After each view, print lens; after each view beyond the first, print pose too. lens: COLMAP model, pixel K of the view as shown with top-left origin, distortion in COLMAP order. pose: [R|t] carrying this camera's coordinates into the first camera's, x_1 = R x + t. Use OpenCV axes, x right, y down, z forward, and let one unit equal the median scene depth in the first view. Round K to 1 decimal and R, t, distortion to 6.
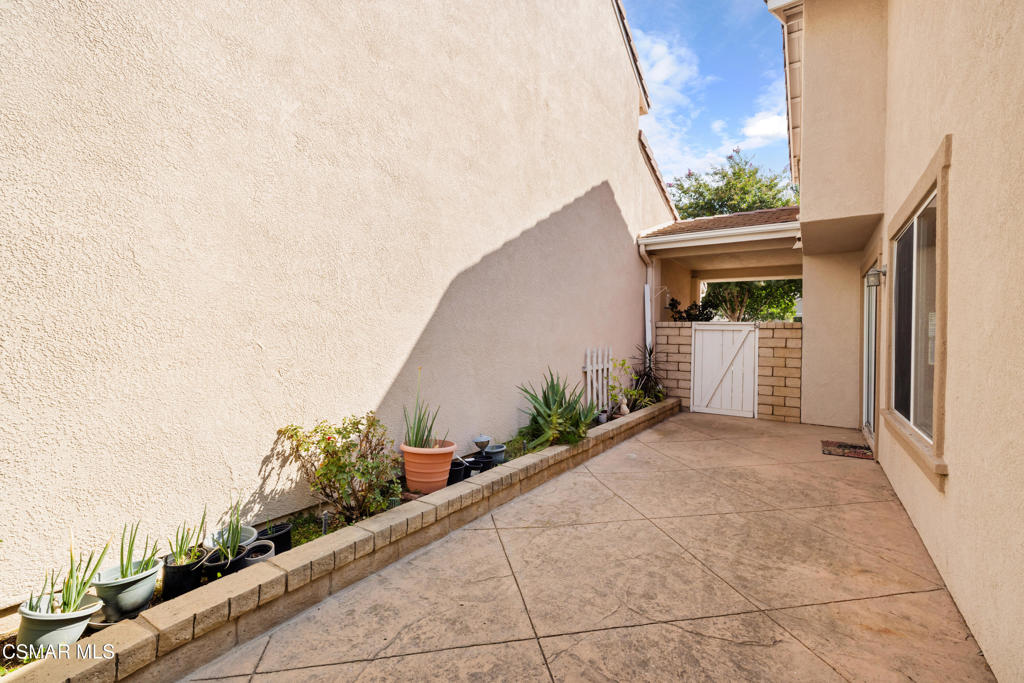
lens RADIAL K [[427.9, 0, 533.5], [0, 427.9, 336.2], [0, 0, 1]] dist [-0.000122, -0.000244]
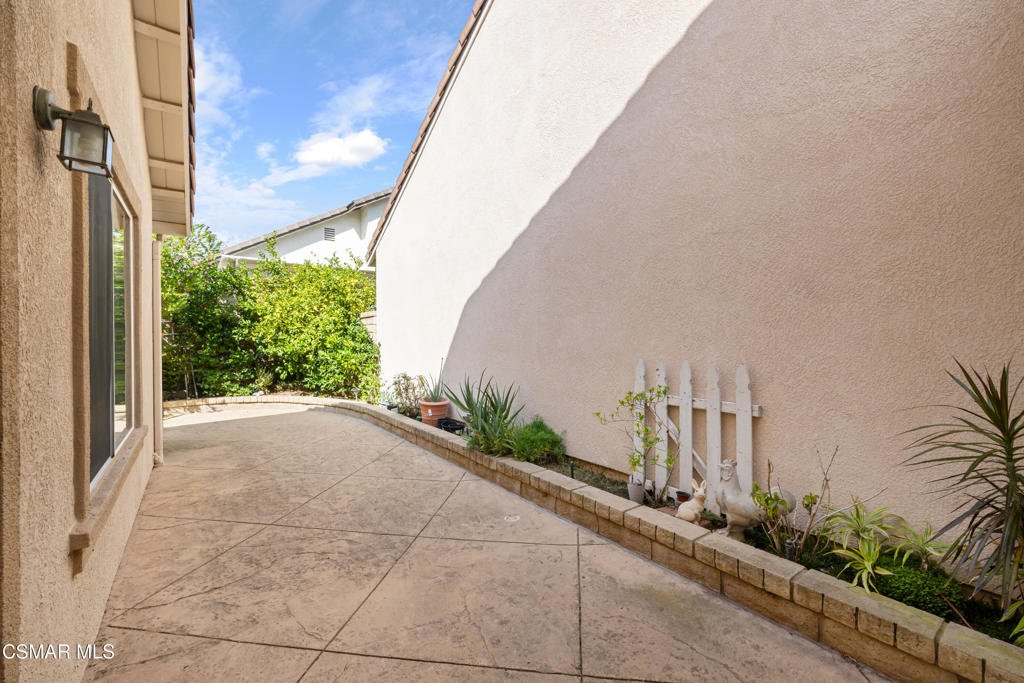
lens RADIAL K [[427.9, 0, 514.2], [0, 427.9, 341.3], [0, 0, 1]] dist [-0.000122, -0.000244]
pose [[-0.343353, 0.001754, -0.939205, 1.094836], [0.002063, 0.999997, 0.001113, -0.001213], [0.939204, -0.001556, -0.343355, 1.567988]]
